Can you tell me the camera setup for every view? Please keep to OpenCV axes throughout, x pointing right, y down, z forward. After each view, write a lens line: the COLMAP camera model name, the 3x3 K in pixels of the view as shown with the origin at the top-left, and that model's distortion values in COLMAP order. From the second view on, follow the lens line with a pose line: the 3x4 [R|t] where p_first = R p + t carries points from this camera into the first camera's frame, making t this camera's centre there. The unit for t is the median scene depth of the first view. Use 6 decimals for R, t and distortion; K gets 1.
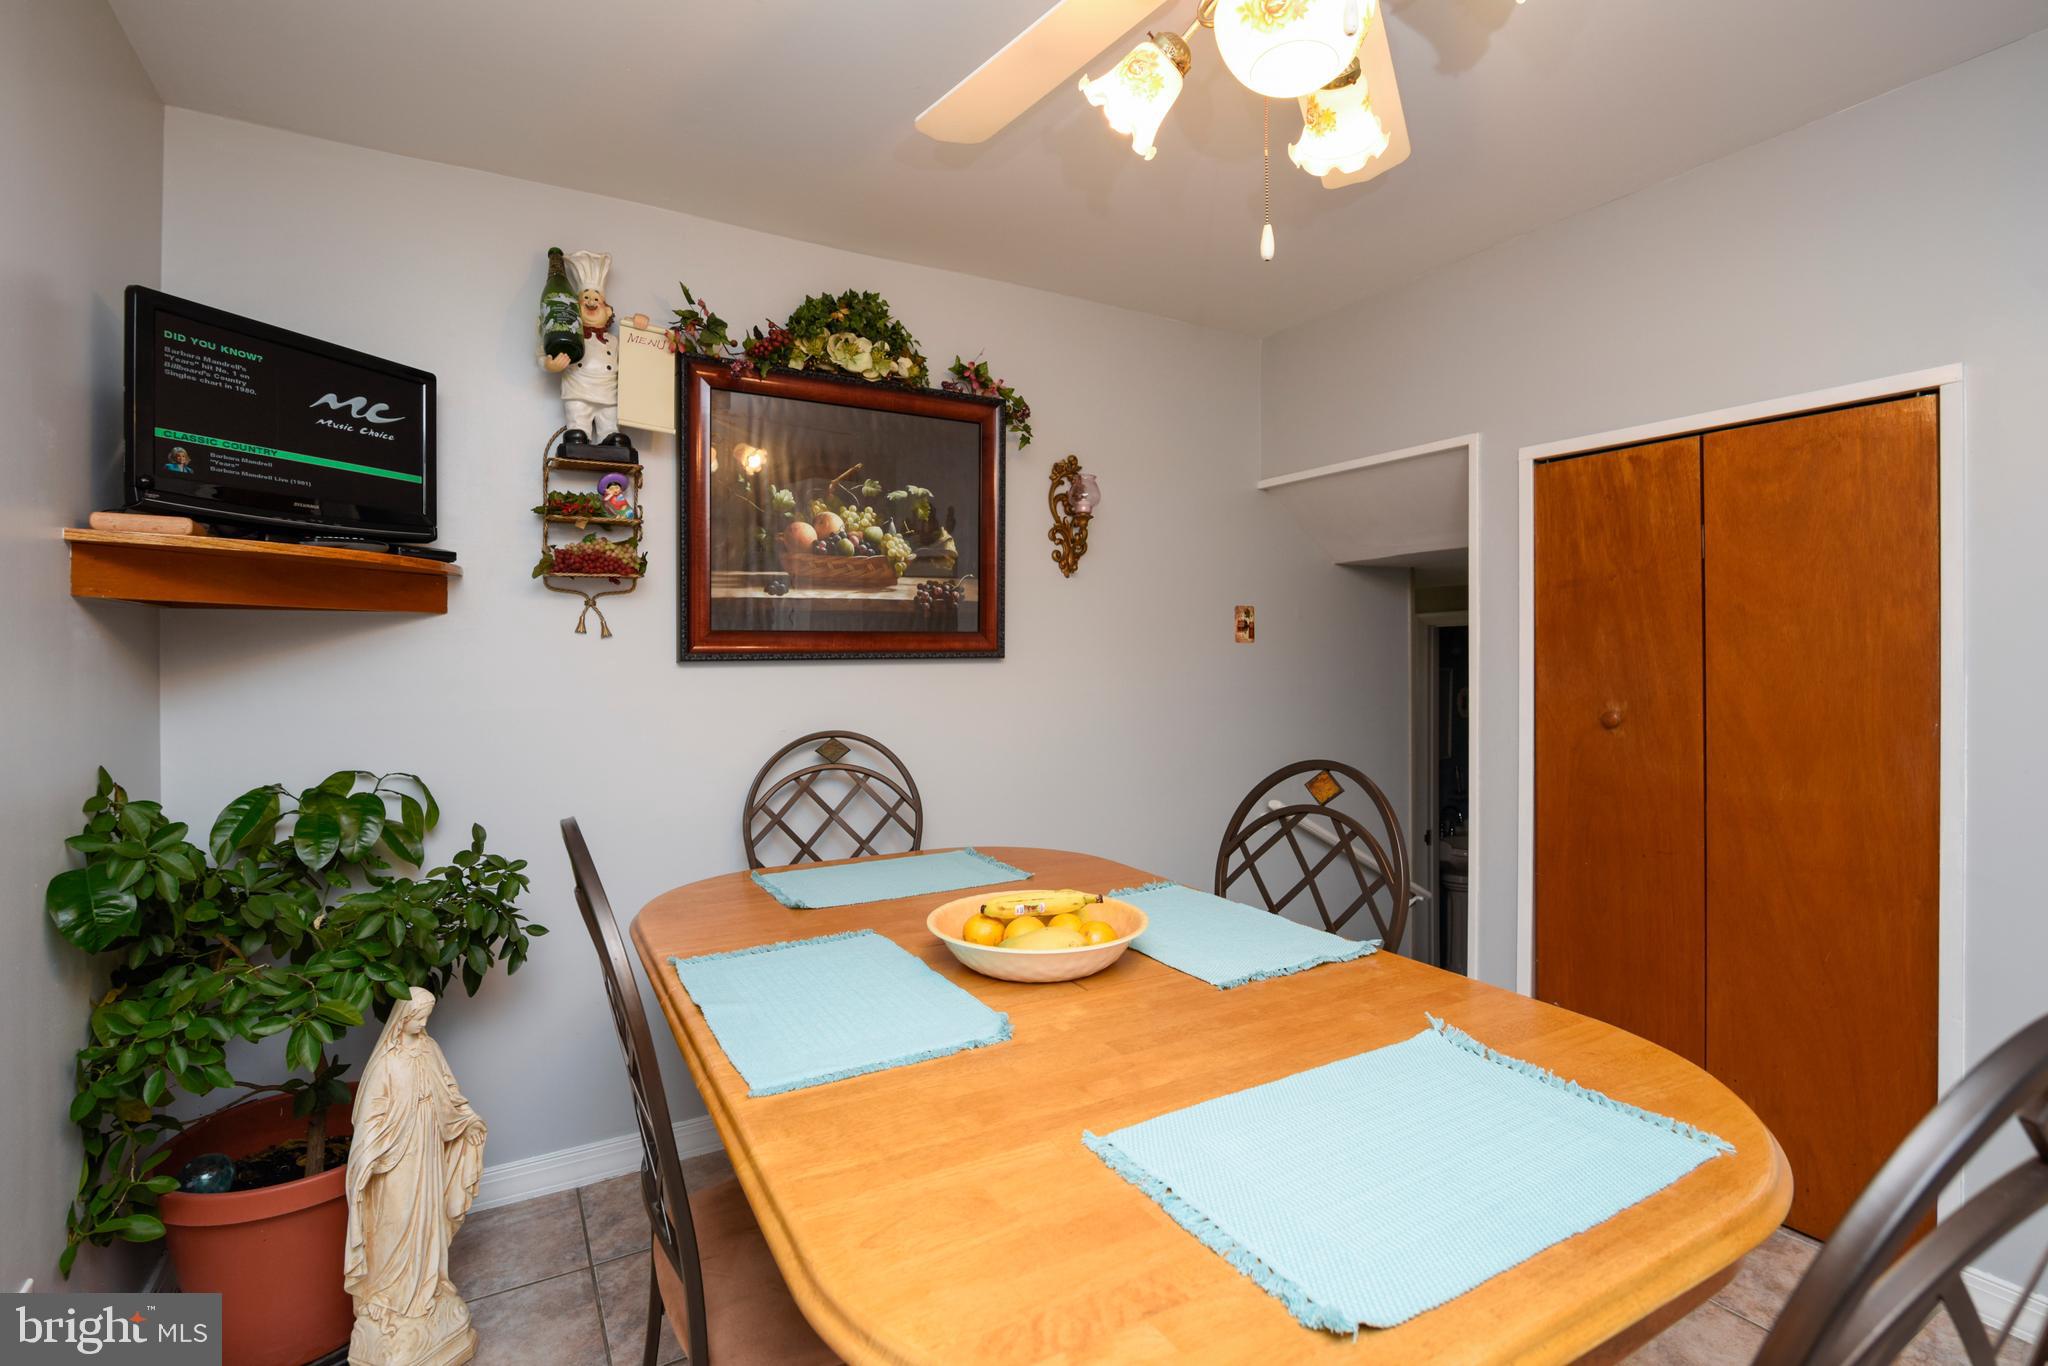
lens RADIAL K [[1025.0, 0, 1131.2], [0, 1025.0, 656.9], [0, 0, 1]] dist [-0.000813, -0.000056]
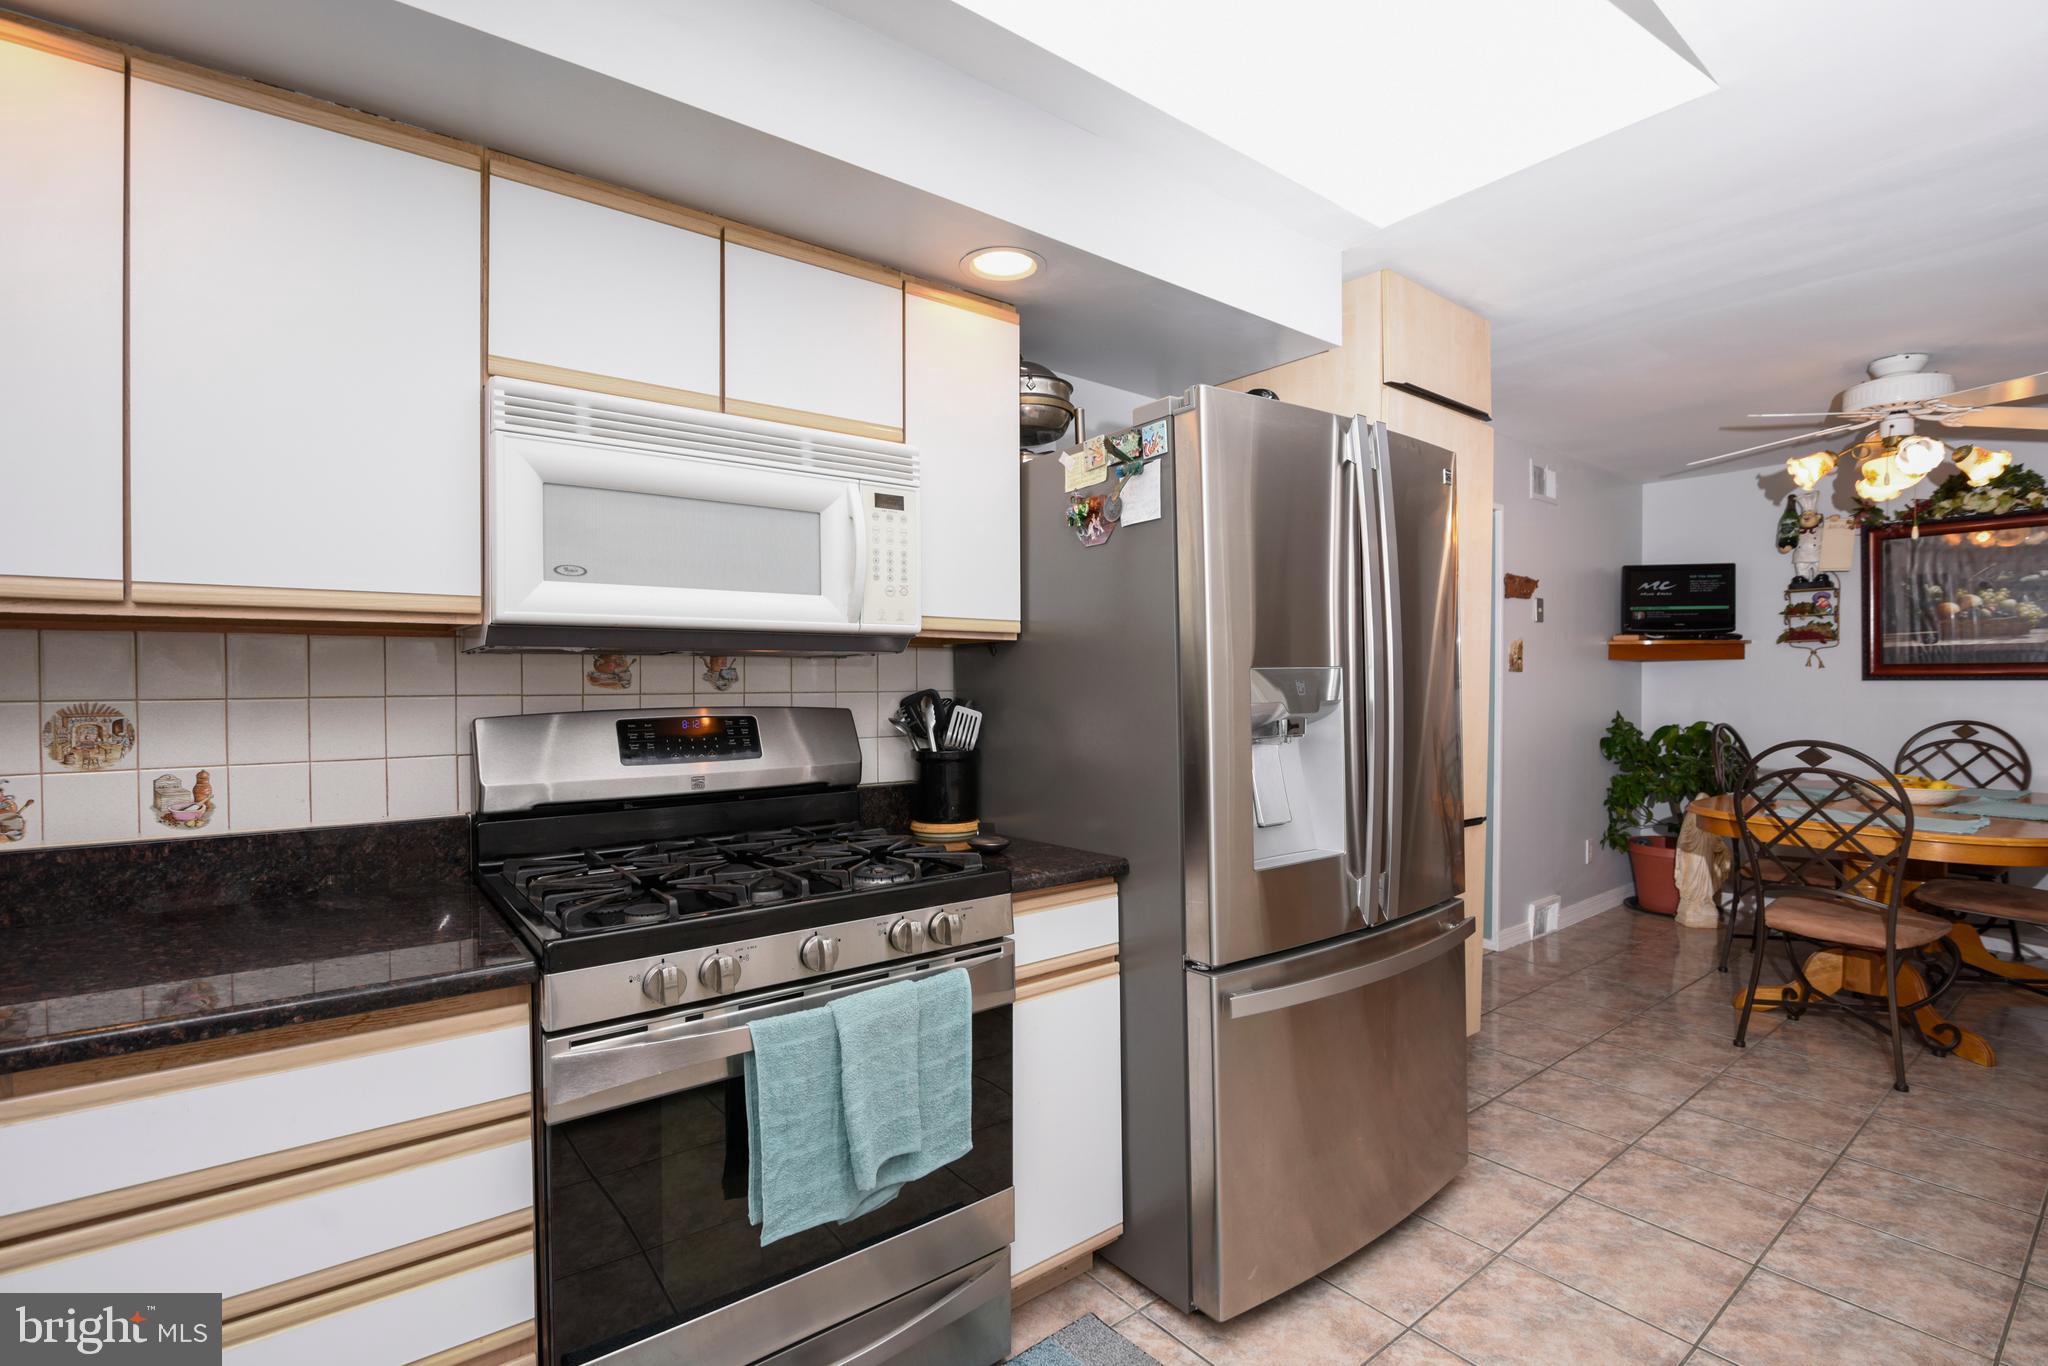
lens RADIAL K [[931.7, 0, 1024.0], [0, 931.7, 683.0], [0, 0, 1]] dist [-0.002122, -0.000202]
pose [[0.110592, 0.017619, -0.993710, 1.202557], [0.005213, 0.999819, 0.018308, -0.031599], [0.993852, -0.007205, 0.110480, -0.841491]]
